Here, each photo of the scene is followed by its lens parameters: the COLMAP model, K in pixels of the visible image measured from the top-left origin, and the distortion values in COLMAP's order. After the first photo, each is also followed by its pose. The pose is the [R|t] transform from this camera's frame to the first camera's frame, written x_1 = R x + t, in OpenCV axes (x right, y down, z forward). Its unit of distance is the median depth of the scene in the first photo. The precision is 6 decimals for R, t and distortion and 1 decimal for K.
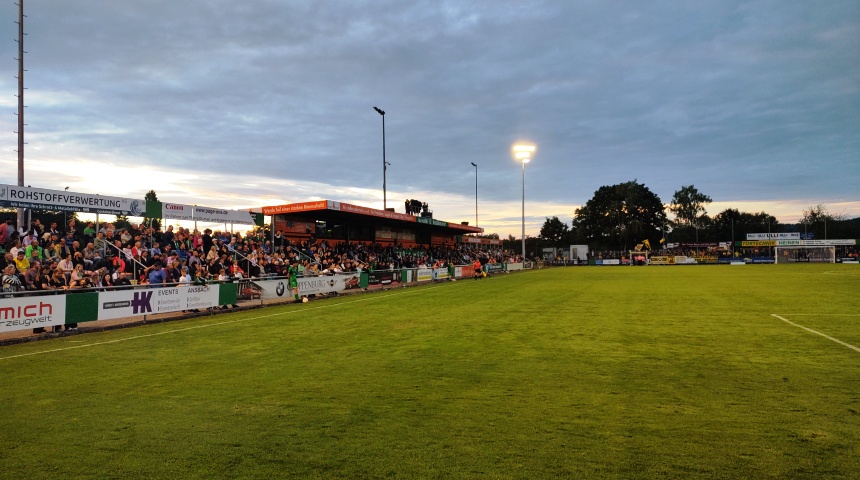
lens RADIAL K [[602.6, 0, 430.0], [0, 602.6, 240.0], [0, 0, 1]] dist [-0.002172, -0.002872]
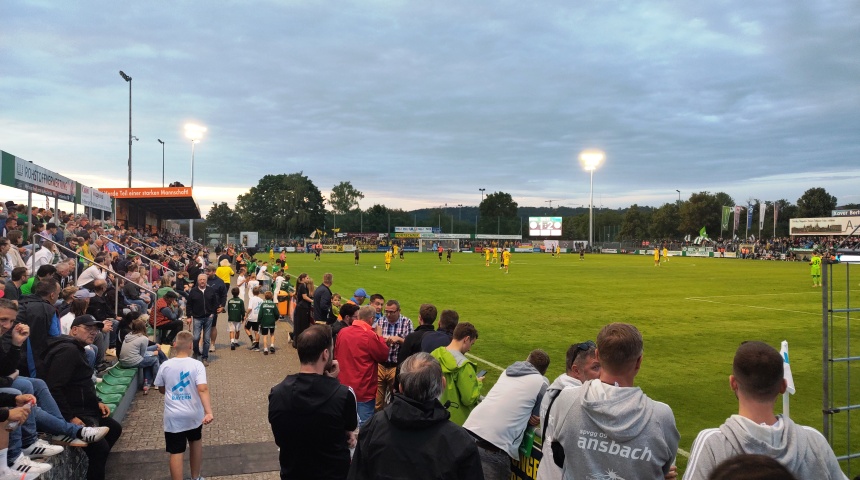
lens RADIAL K [[602.6, 0, 430.0], [0, 602.6, 240.0], [0, 0, 1]] dist [-0.002172, -0.002872]
pose [[0.784829, 0.018874, 0.619425, -0.145454], [-0.035653, 0.999256, 0.014725, -0.003873], [-0.618686, -0.033641, 0.784918, 0.021902]]
